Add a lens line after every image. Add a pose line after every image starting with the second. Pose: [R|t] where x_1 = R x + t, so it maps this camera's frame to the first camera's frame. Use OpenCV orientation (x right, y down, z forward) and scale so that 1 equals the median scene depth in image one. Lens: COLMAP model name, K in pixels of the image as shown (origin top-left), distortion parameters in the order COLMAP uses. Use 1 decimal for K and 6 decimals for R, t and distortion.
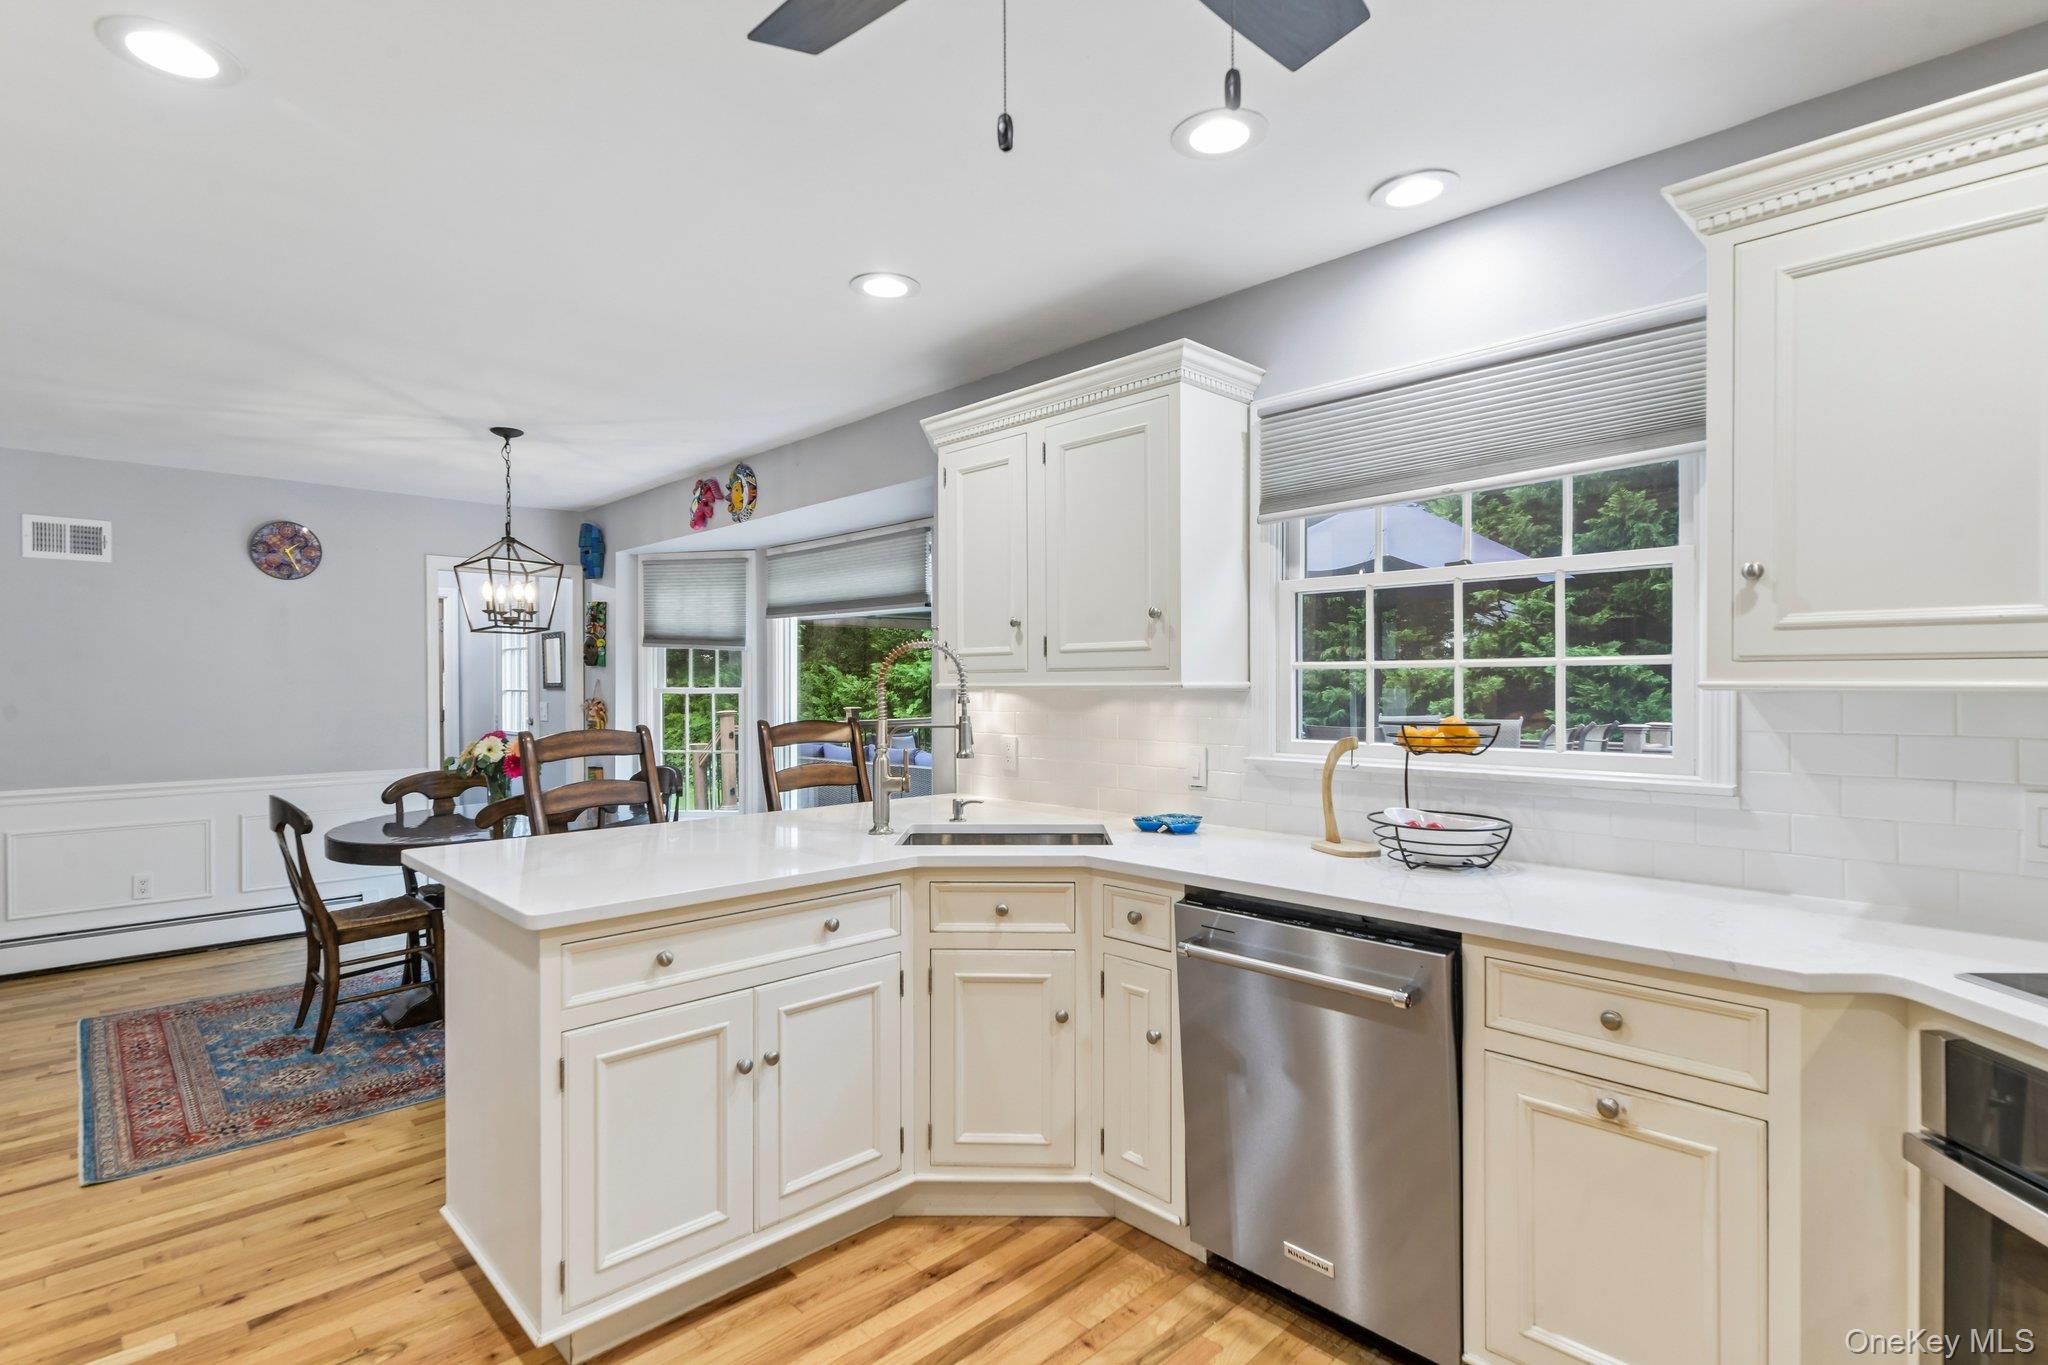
lens RADIAL K [[976.6, 0, 1019.3], [0, 976.6, 688.4], [0, 0, 1]] dist [0.002645, -0.001454]
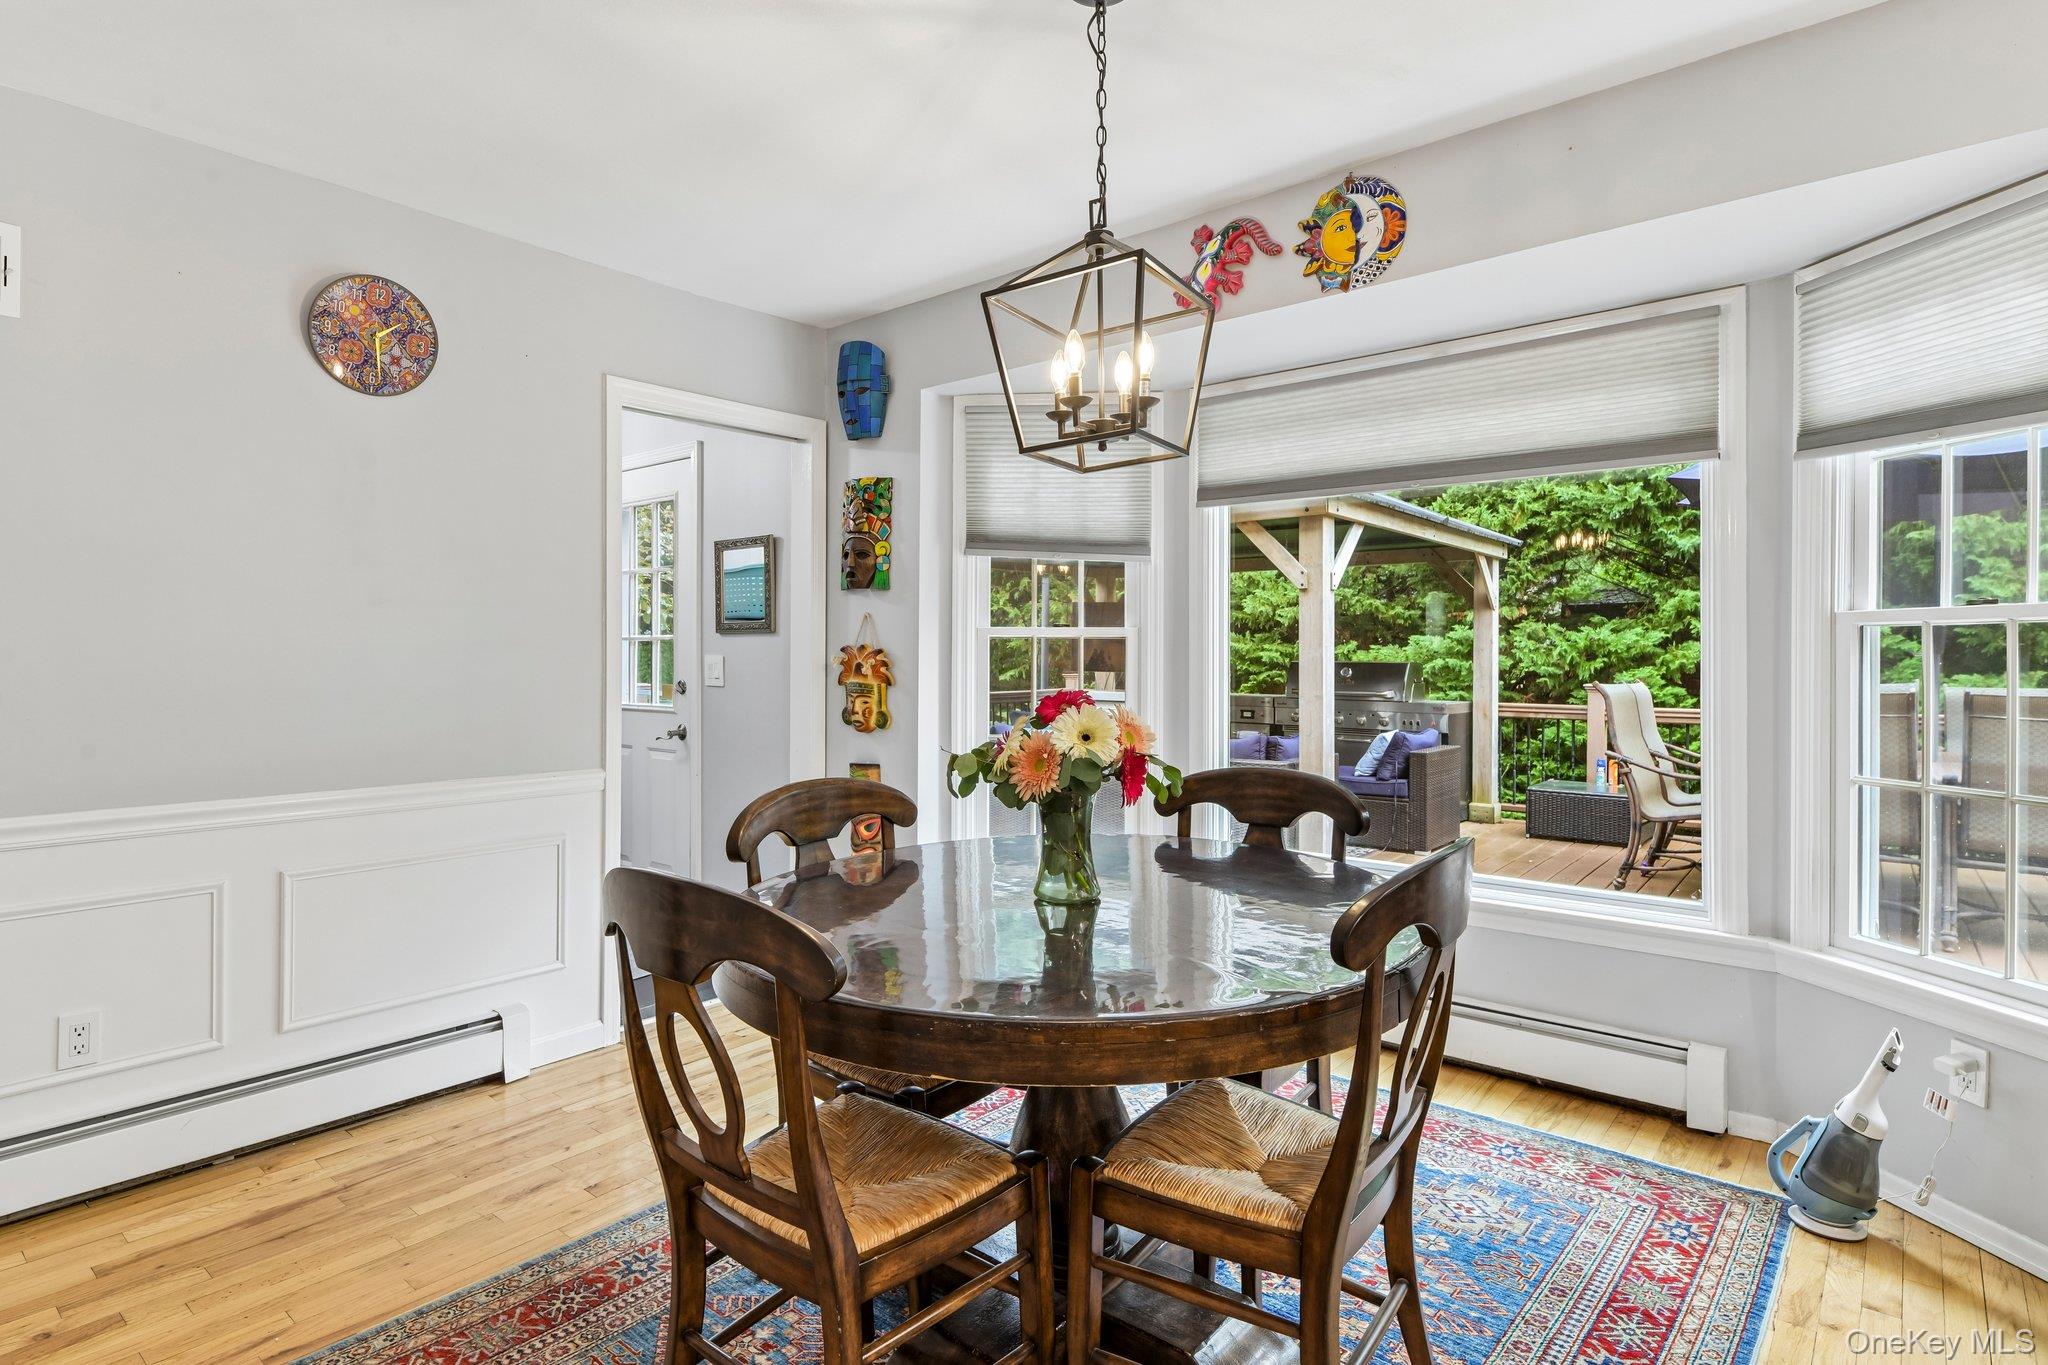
lens RADIAL K [[1063.5, 0, 1028.2], [0, 1063.5, 653.2], [0, 0, 1]] dist [0.001323, 0.000169]
pose [[0.995772, 0.005282, 0.091706, -0.803453], [-0.004419, 0.999944, -0.009619, 0.042044], [-0.091752, 0.009173, 0.995740, 0.740254]]
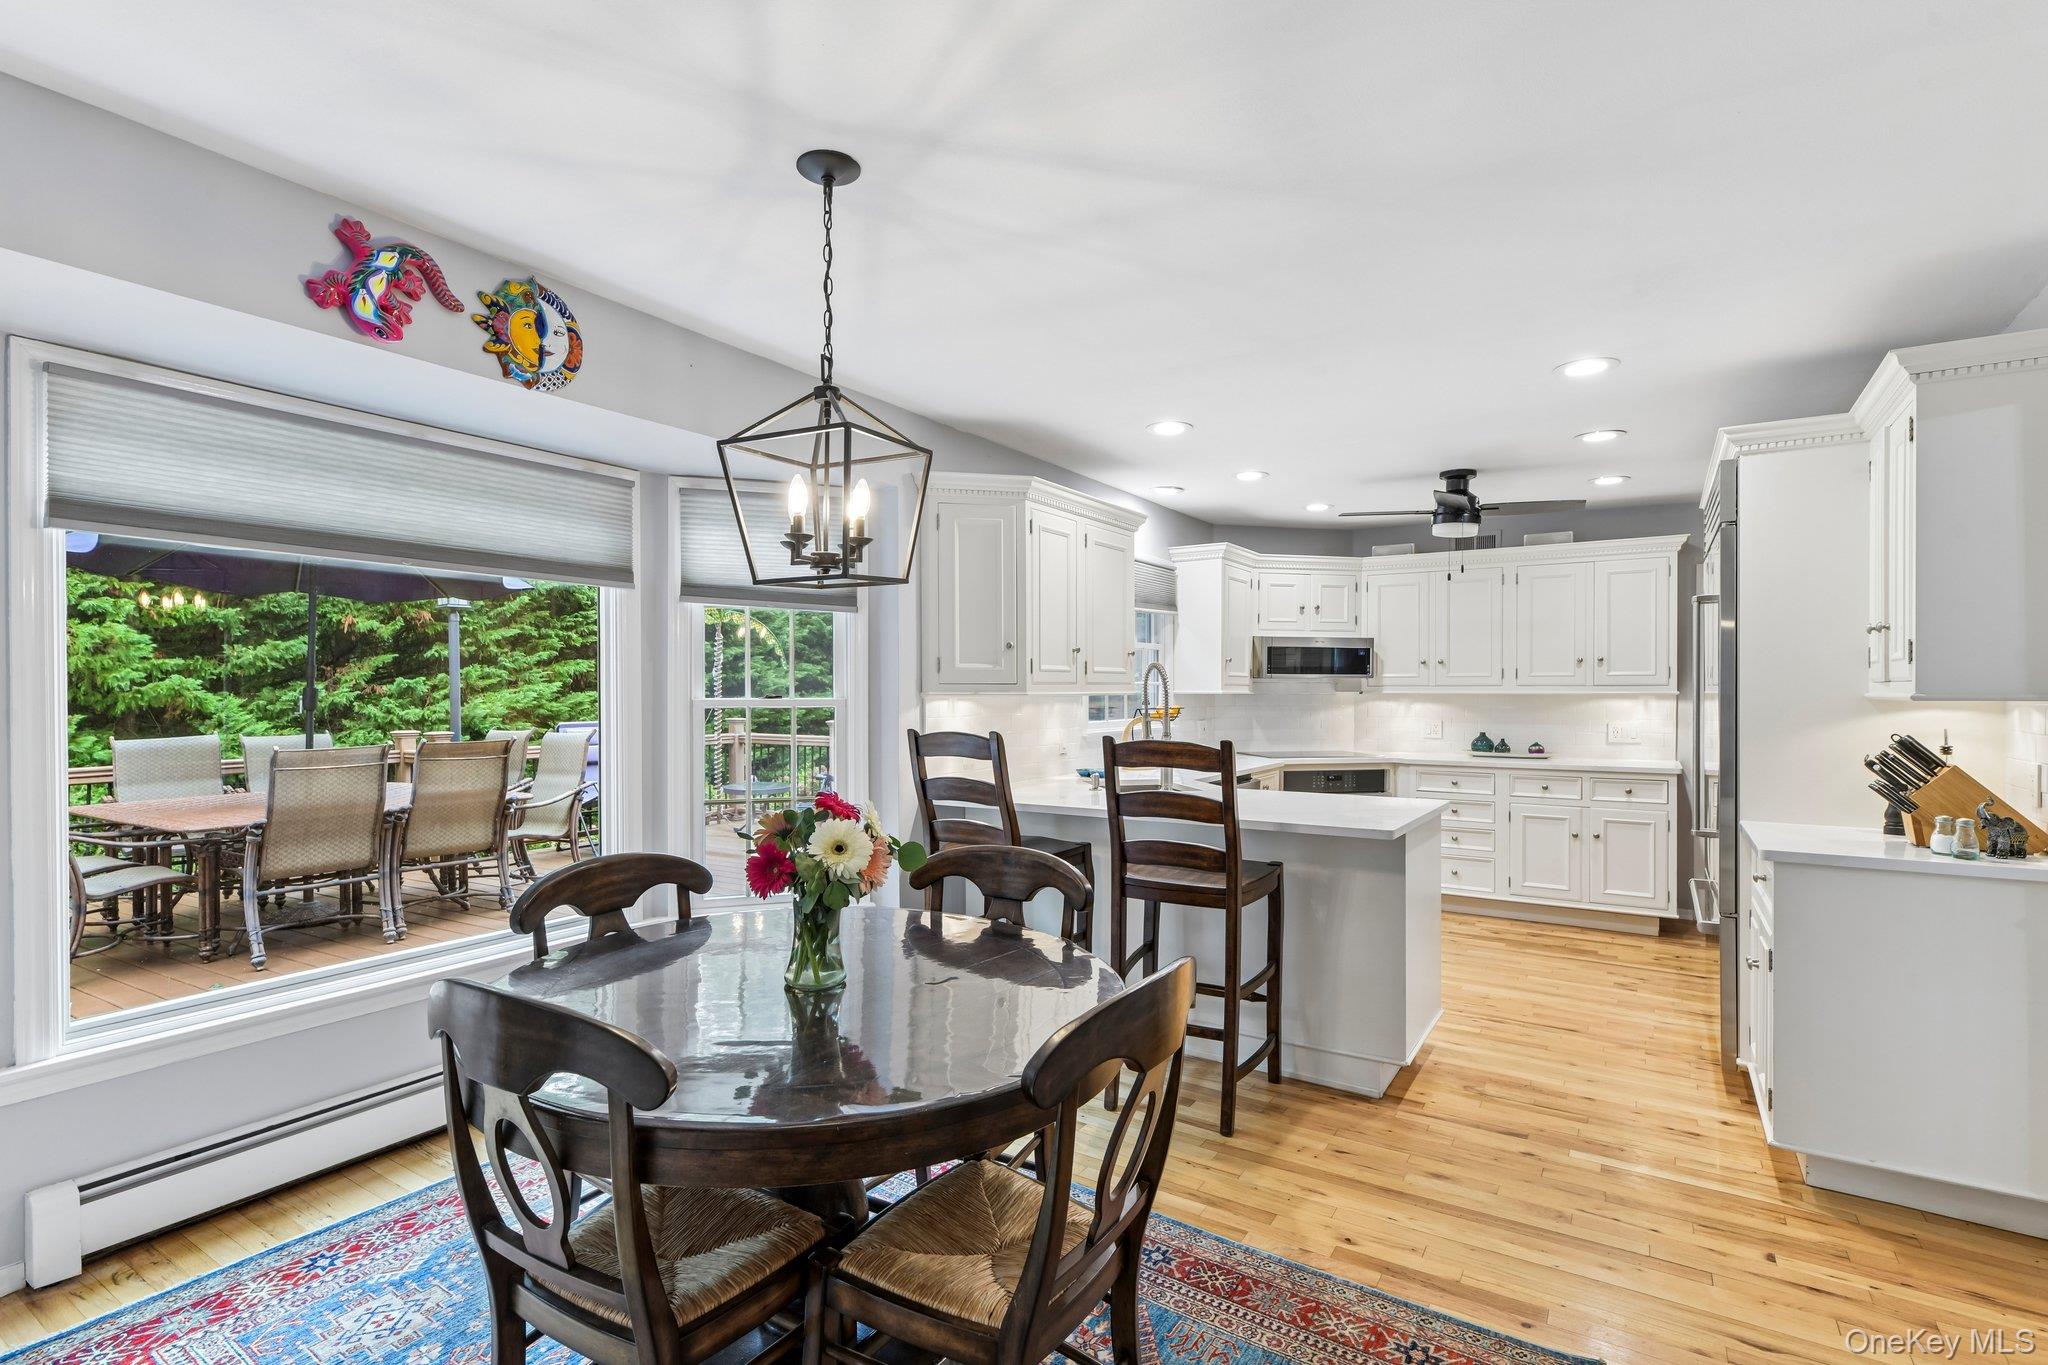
lens RADIAL K [[976.6, 0, 1019.3], [0, 976.6, 688.4], [0, 0, 1]] dist [0.002645, -0.001454]
pose [[-0.221765, 0.006050, 0.975081, -1.371667], [0.009786, 0.999944, -0.003979, -0.005377], [-0.975051, 0.008660, -0.221811, 1.378292]]
